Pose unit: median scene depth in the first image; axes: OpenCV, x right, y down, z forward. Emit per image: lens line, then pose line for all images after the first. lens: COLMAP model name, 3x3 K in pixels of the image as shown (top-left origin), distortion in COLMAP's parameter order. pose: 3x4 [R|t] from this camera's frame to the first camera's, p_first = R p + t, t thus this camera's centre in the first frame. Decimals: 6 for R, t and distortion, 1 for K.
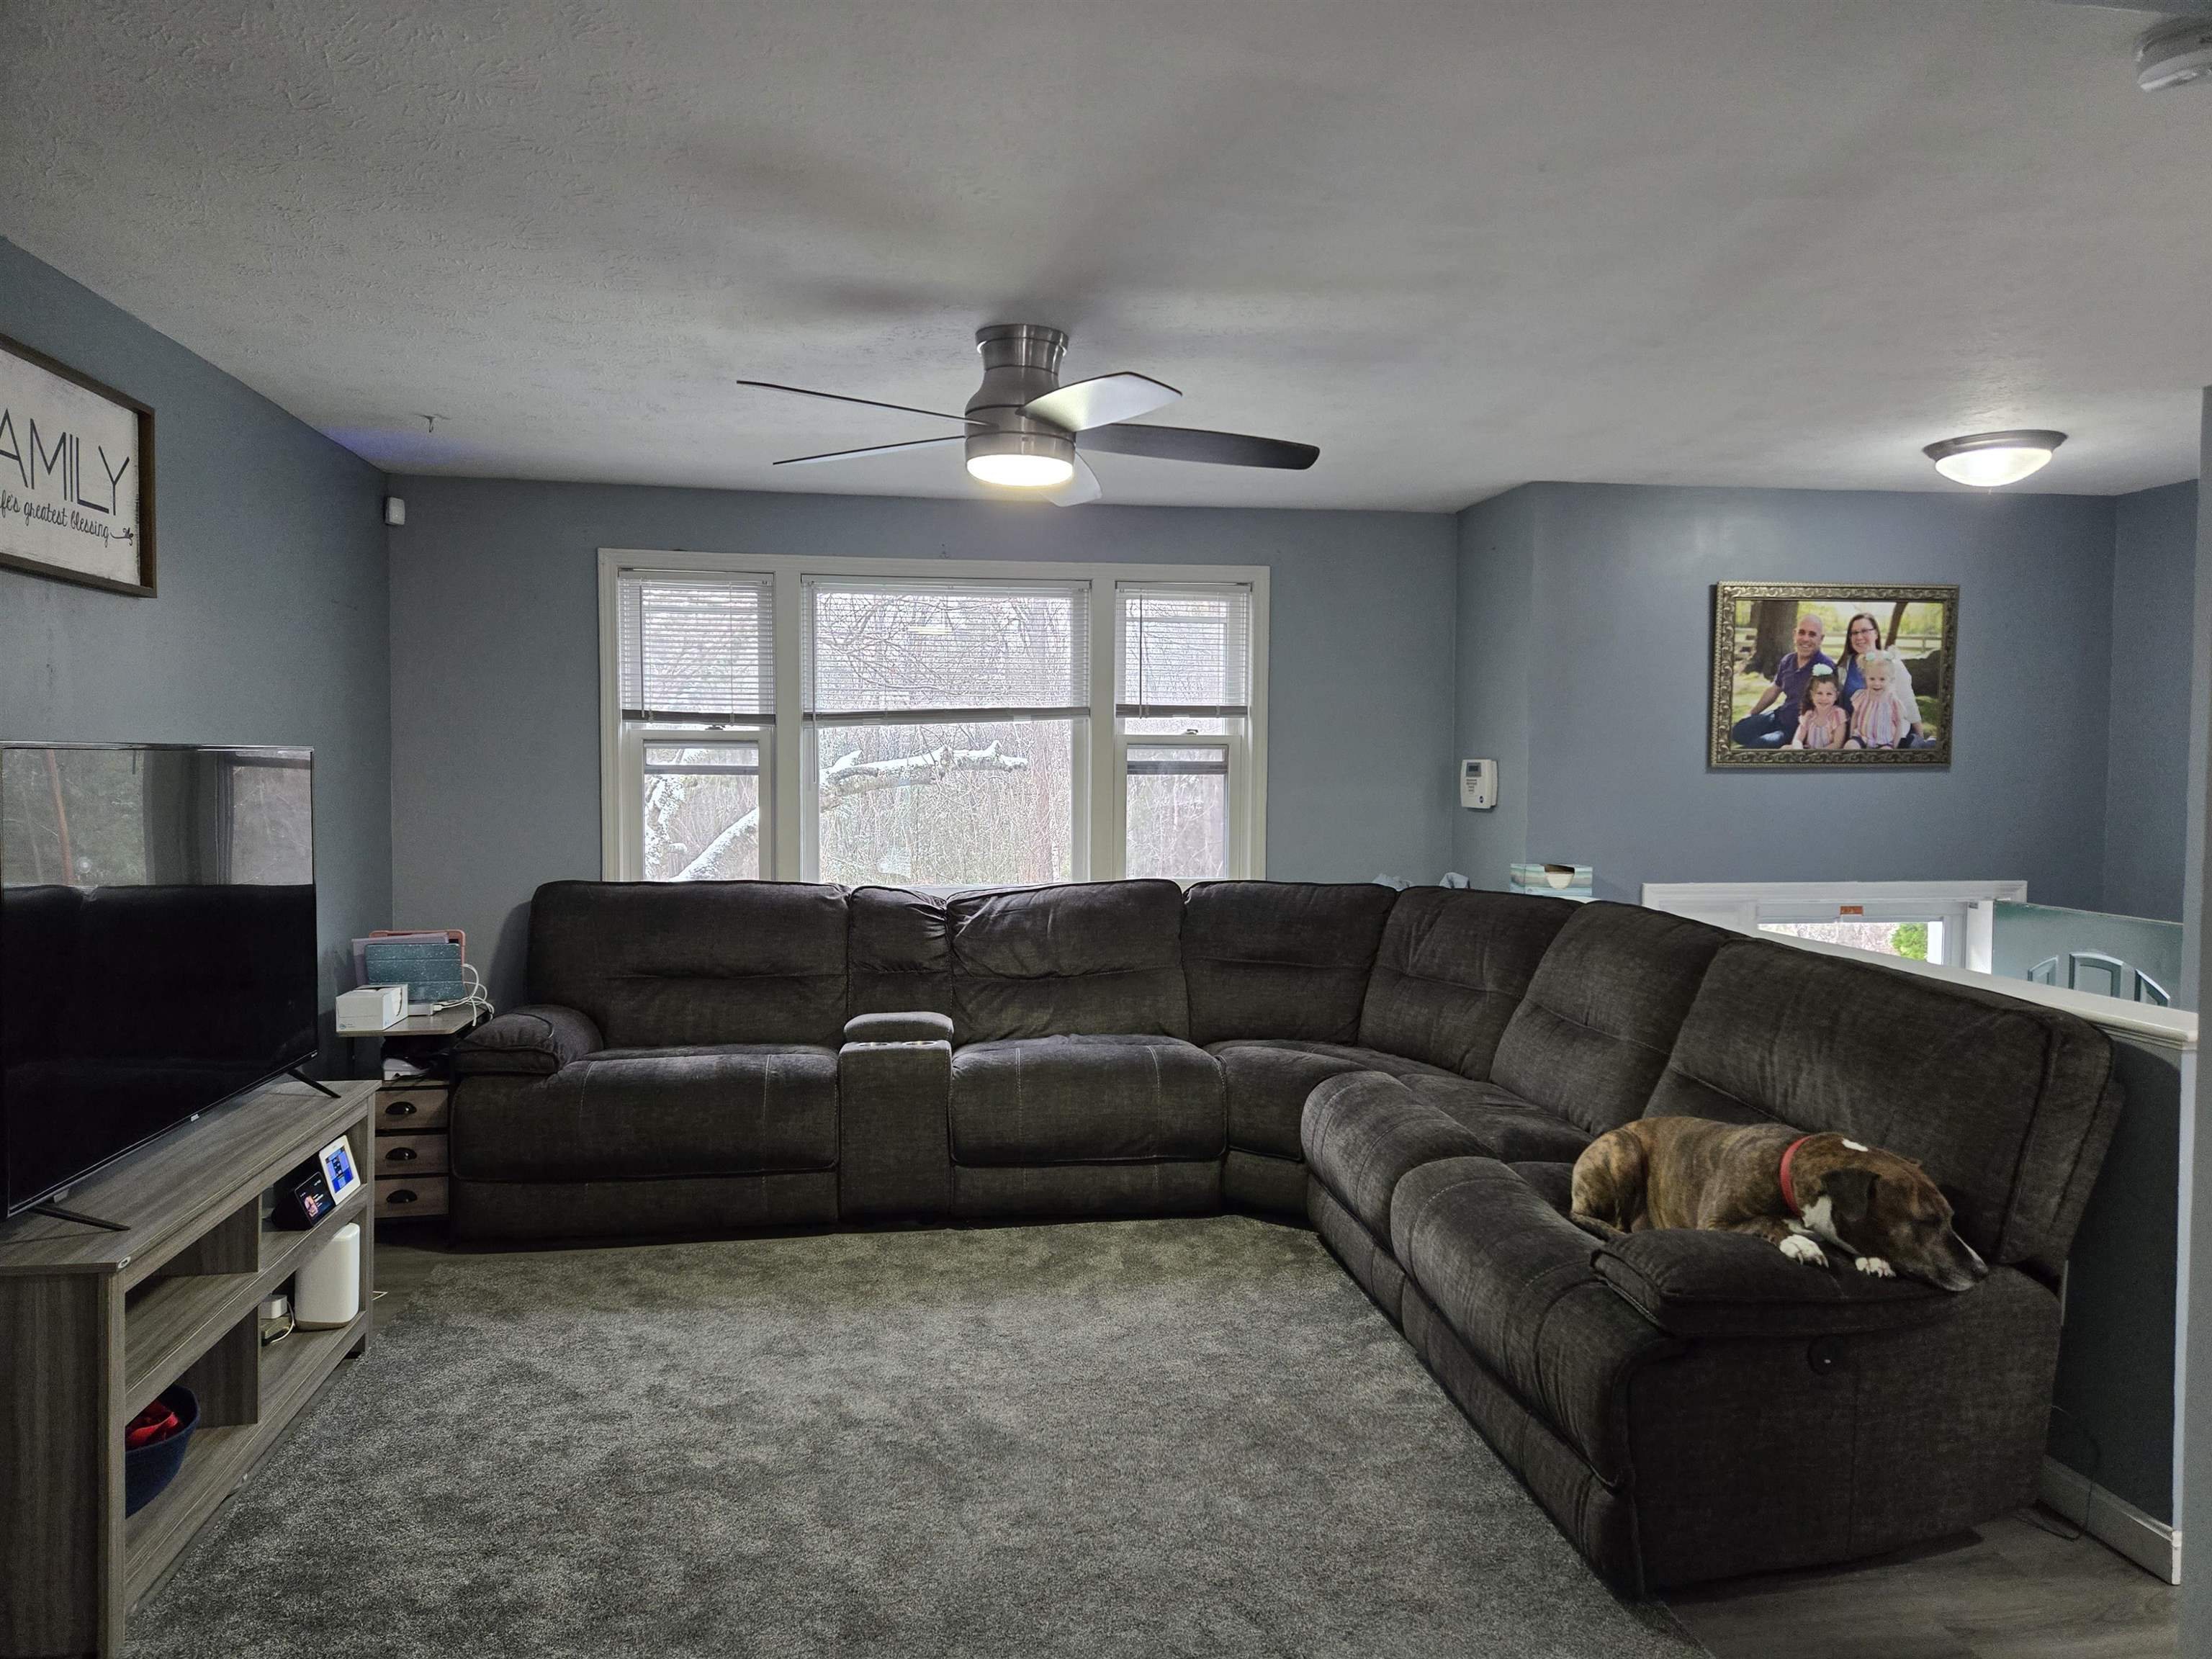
lens RADIAL K [[1485.7, 0, 1101.4], [0, 1485.7, 835.2], [0, 0, 1]] dist [0.018741, -0.007900]
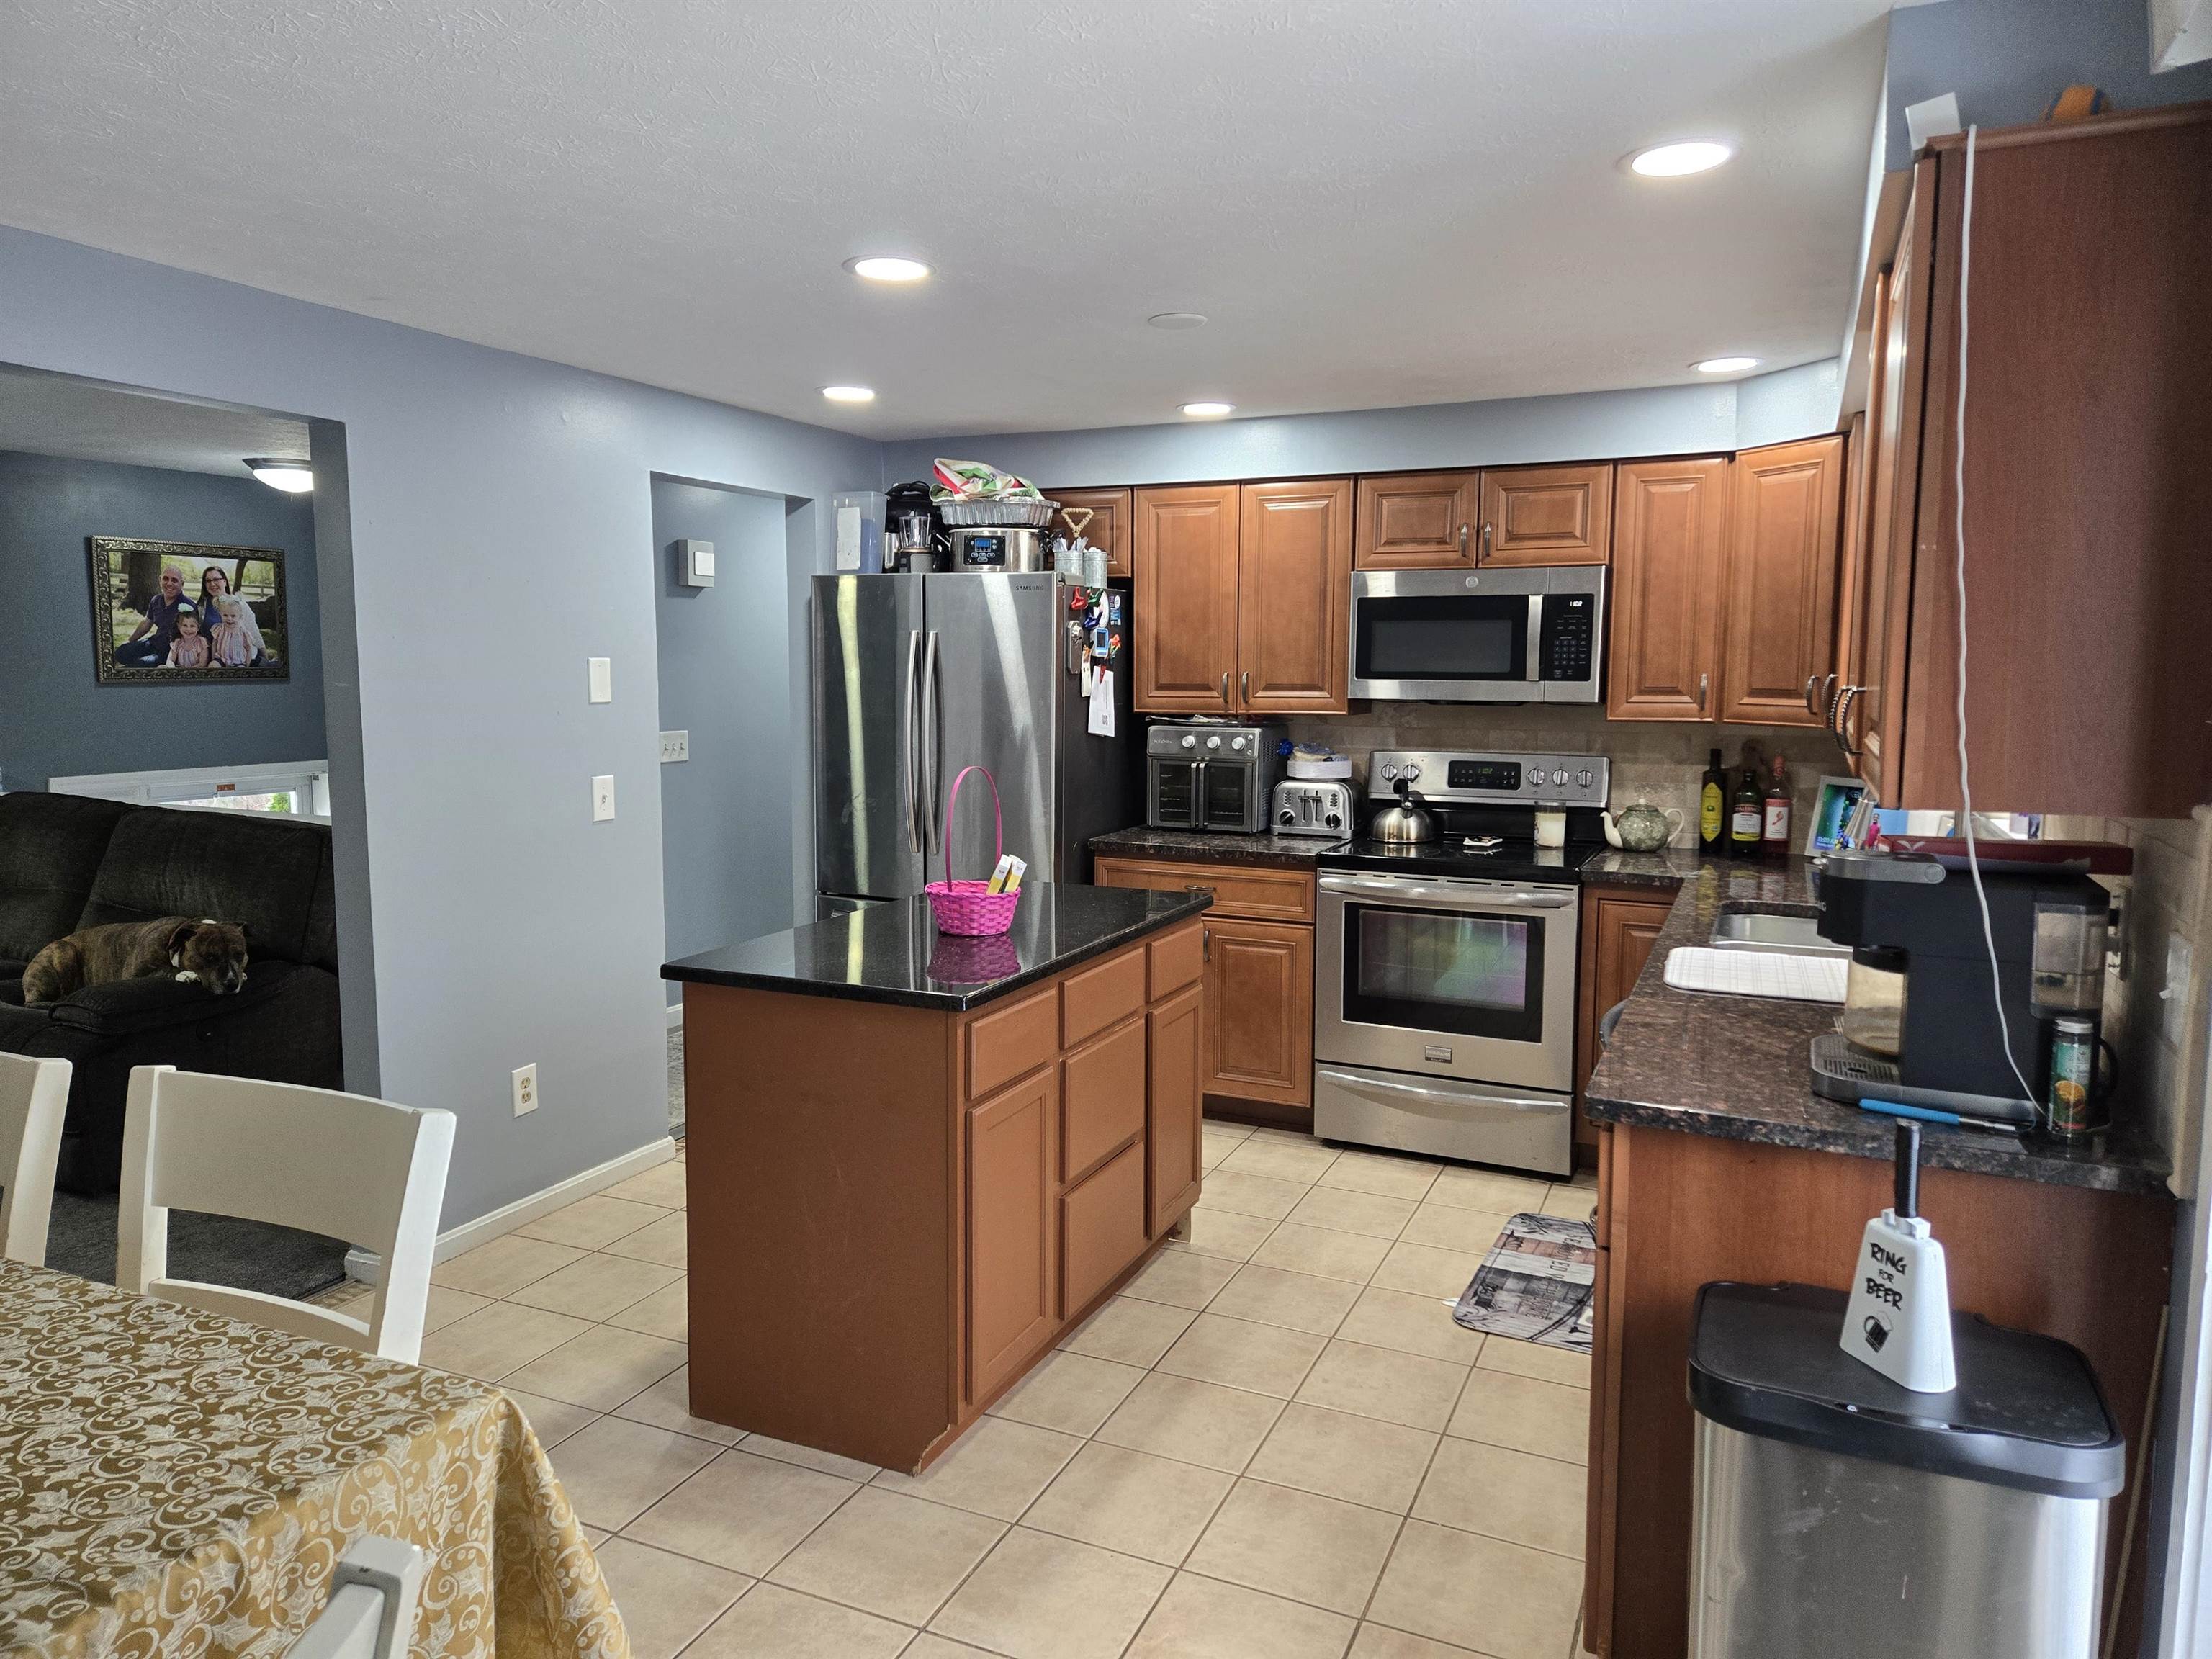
lens RADIAL K [[1485.7, 0, 1105.7], [0, 1485.7, 837.2], [0, 0, 1]] dist [0.018741, -0.007900]
pose [[0.555408, -0.096435, 0.825967, -0.182125], [0.032551, 0.995013, 0.094284, -0.006388], [-0.830940, -0.025480, 0.555778, -0.428761]]
